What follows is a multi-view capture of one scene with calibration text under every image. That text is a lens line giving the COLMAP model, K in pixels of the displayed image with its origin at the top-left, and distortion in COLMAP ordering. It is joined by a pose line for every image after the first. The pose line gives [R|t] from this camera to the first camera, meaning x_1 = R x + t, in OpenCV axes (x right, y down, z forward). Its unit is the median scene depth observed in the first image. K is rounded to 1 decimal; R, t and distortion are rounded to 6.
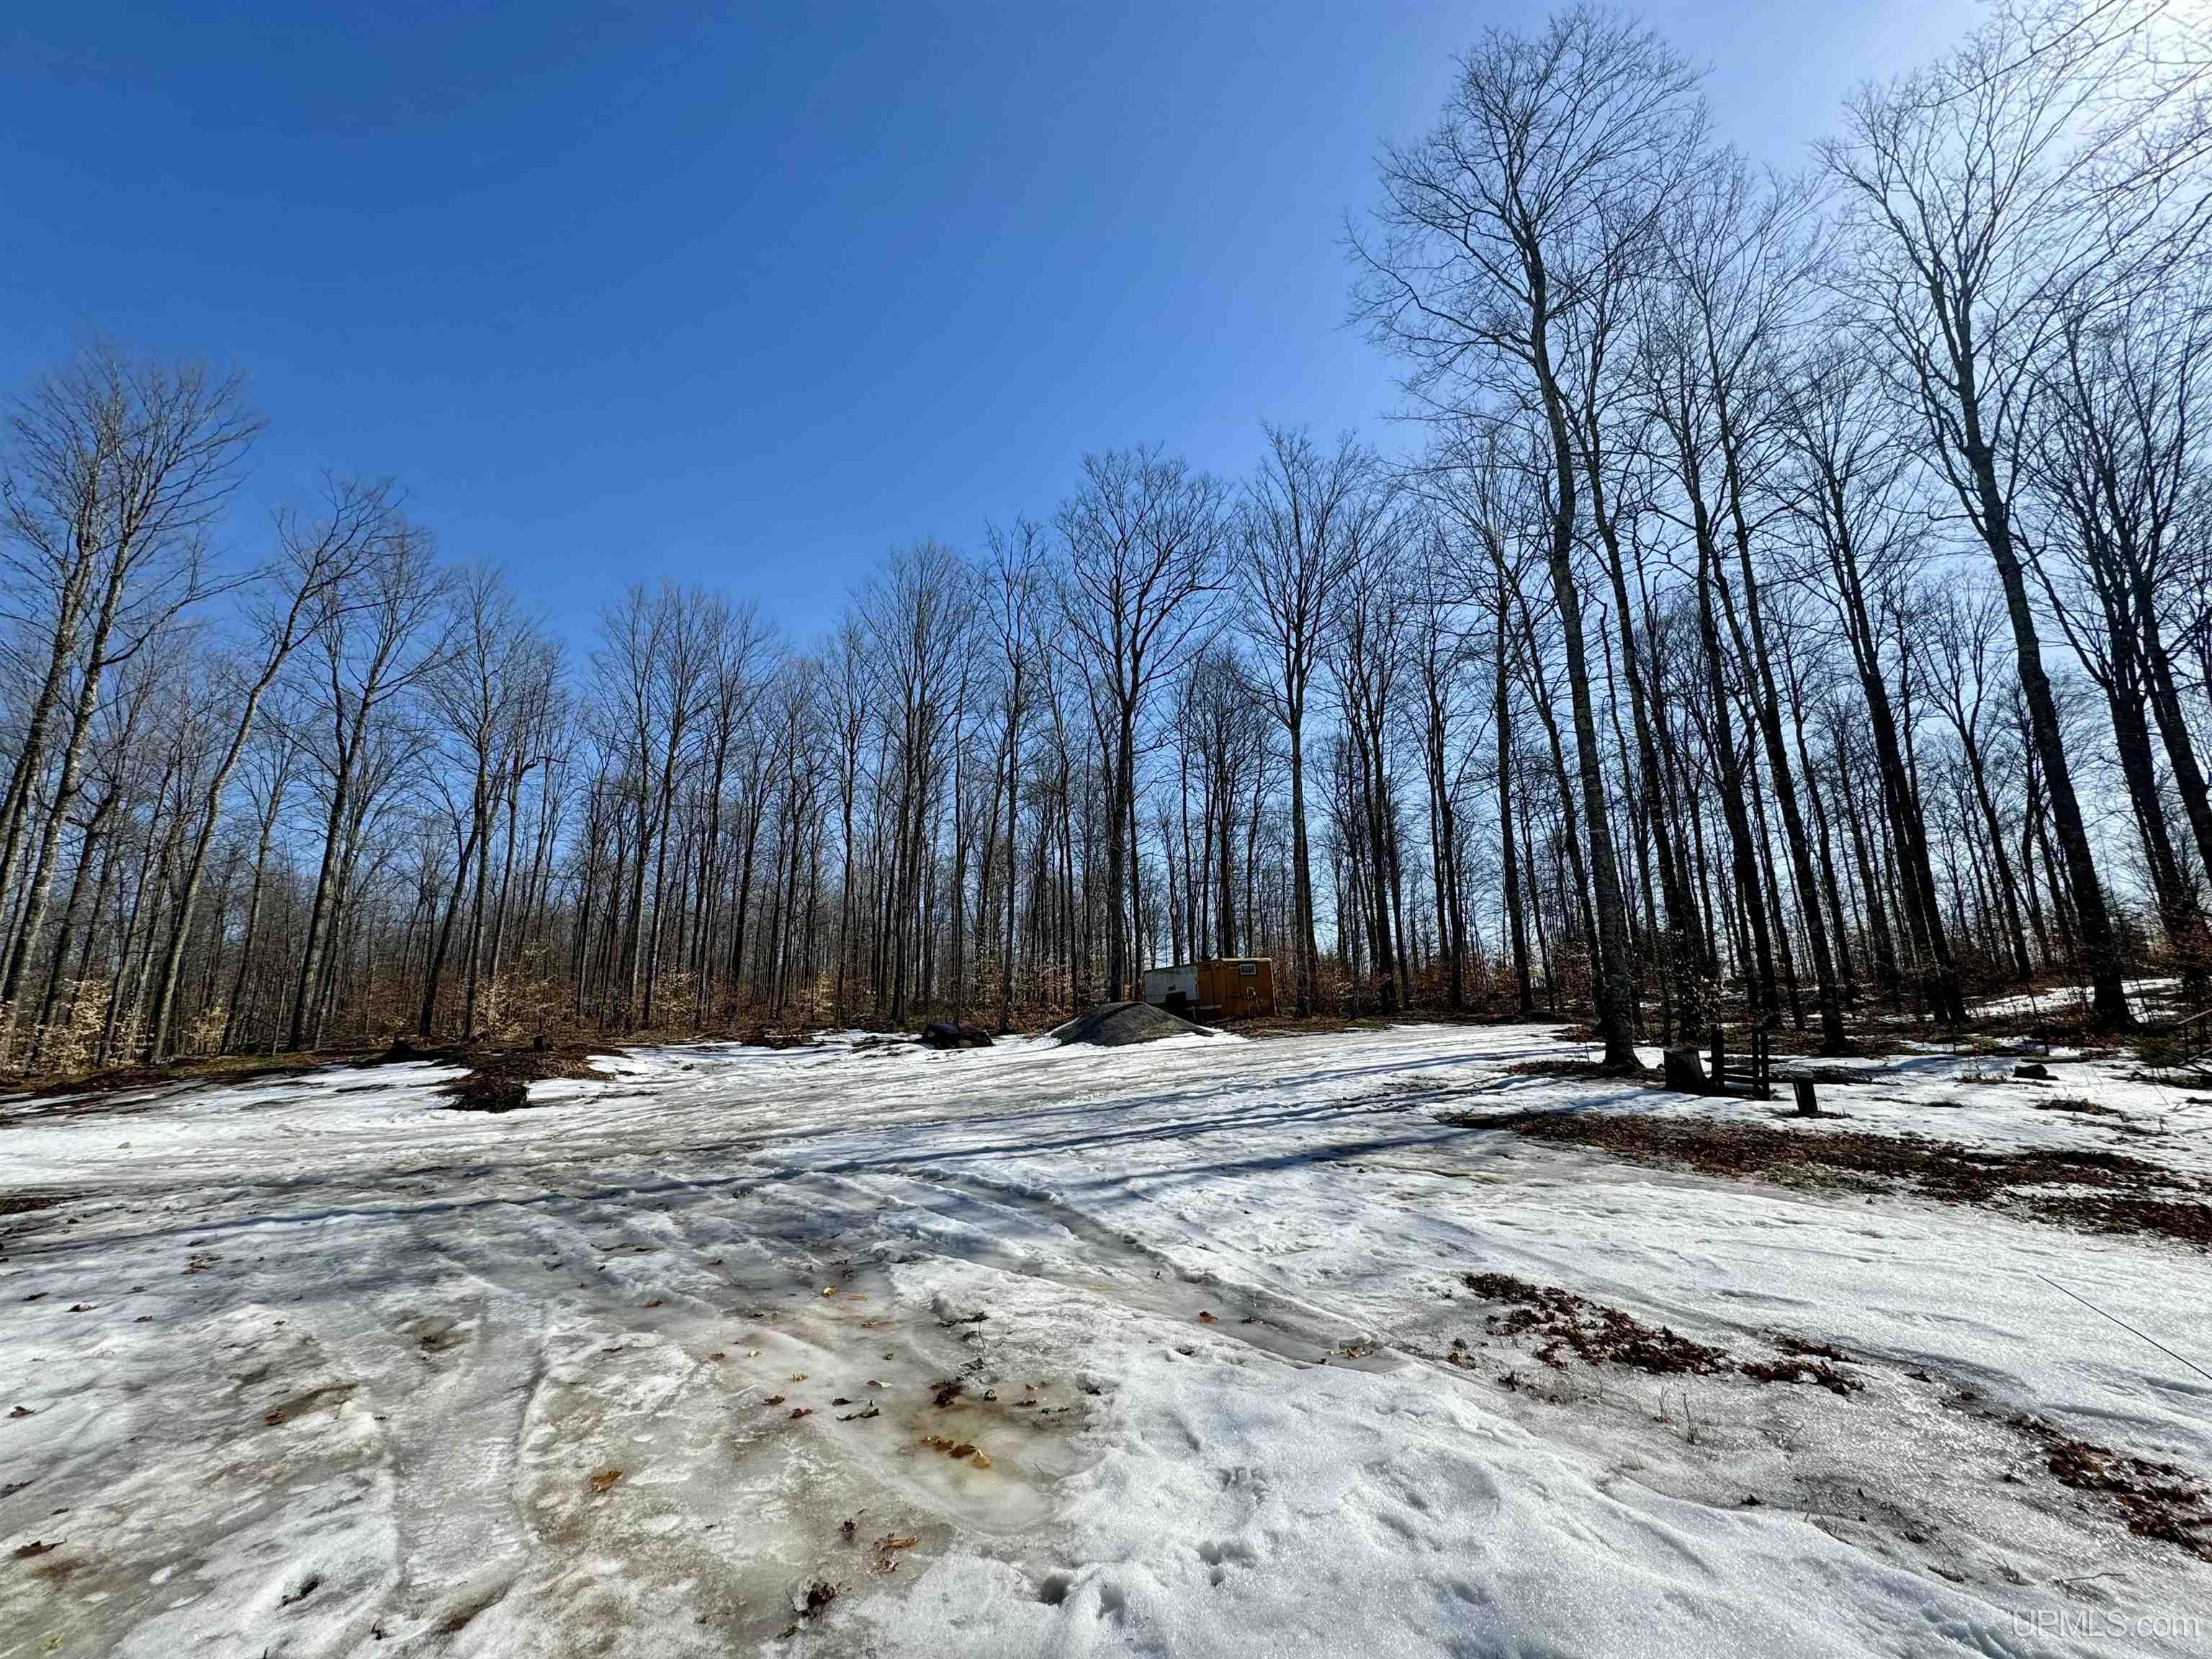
lens RADIAL K [[875.3, 0, 1106.0], [0, 875.3, 829.5], [0, 0, 1]] dist [-0.000448, 0.000114]
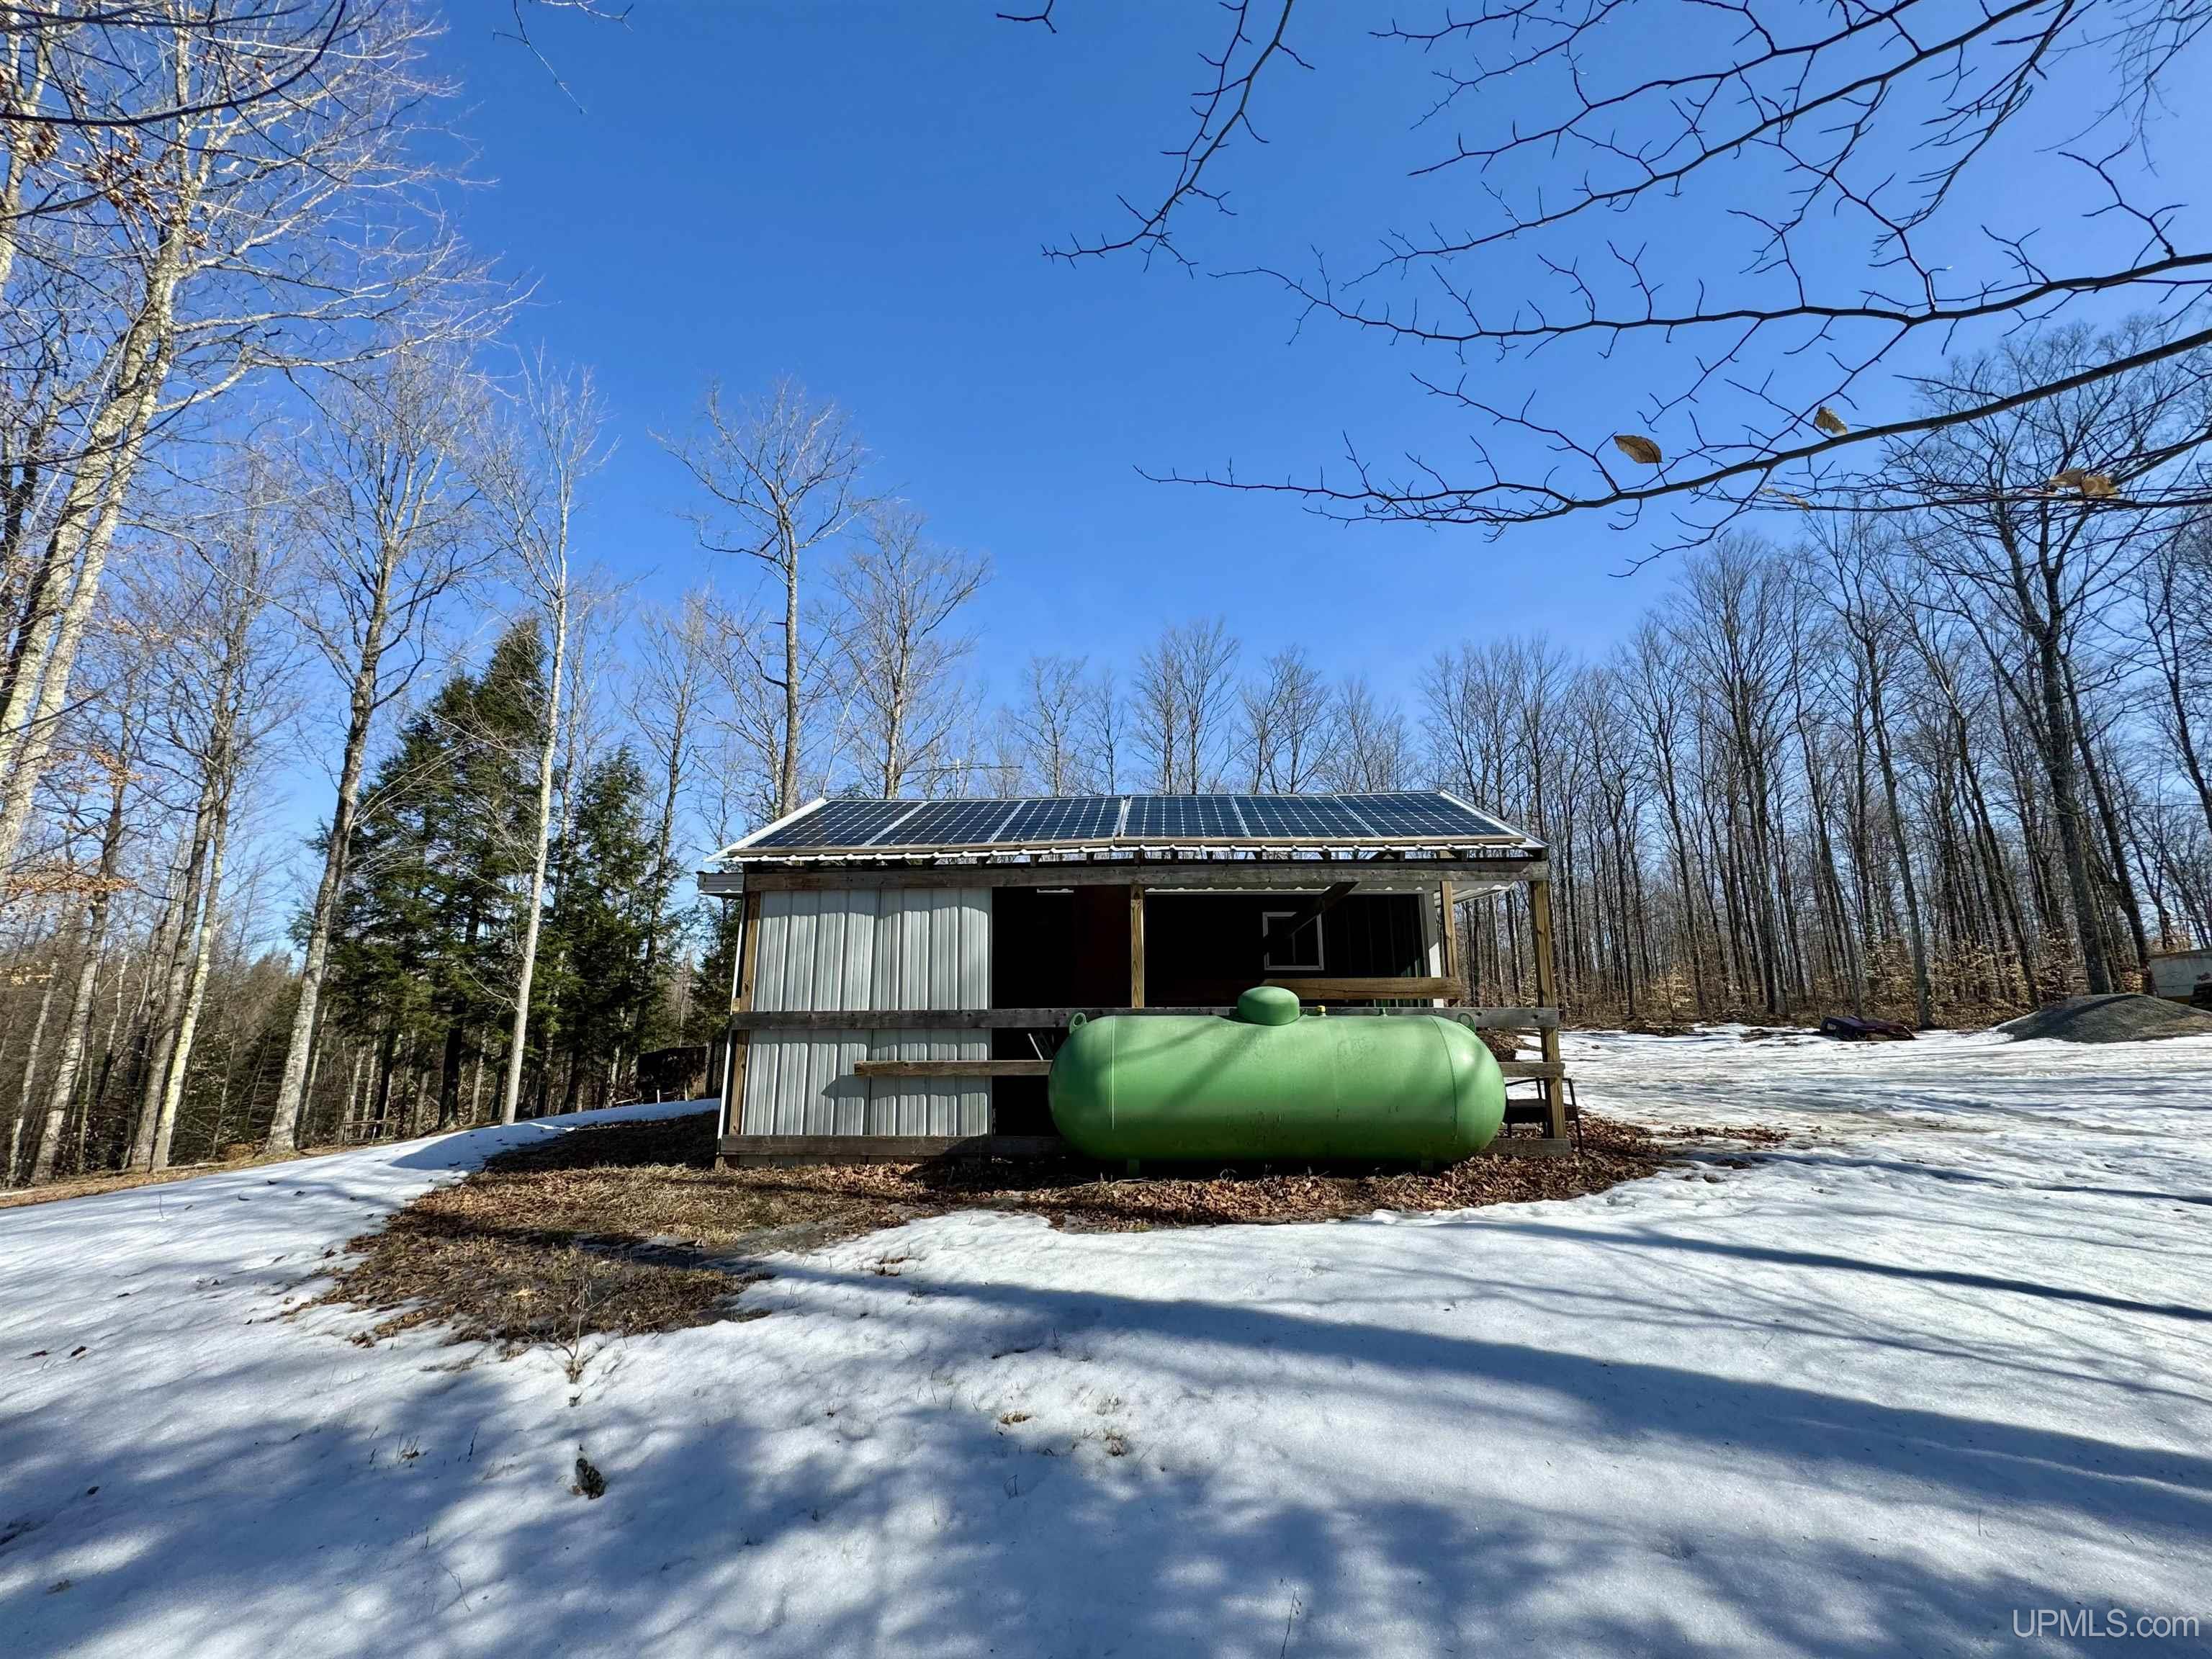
lens RADIAL K [[875.3, 0, 1106.0], [0, 875.3, 829.5], [0, 0, 1]] dist [-0.000448, 0.000114]
pose [[0.658050, -0.145350, -0.738813, 0.023400], [0.146291, 0.987175, -0.063913, -0.039989], [0.738627, -0.066024, 0.670873, -0.228237]]
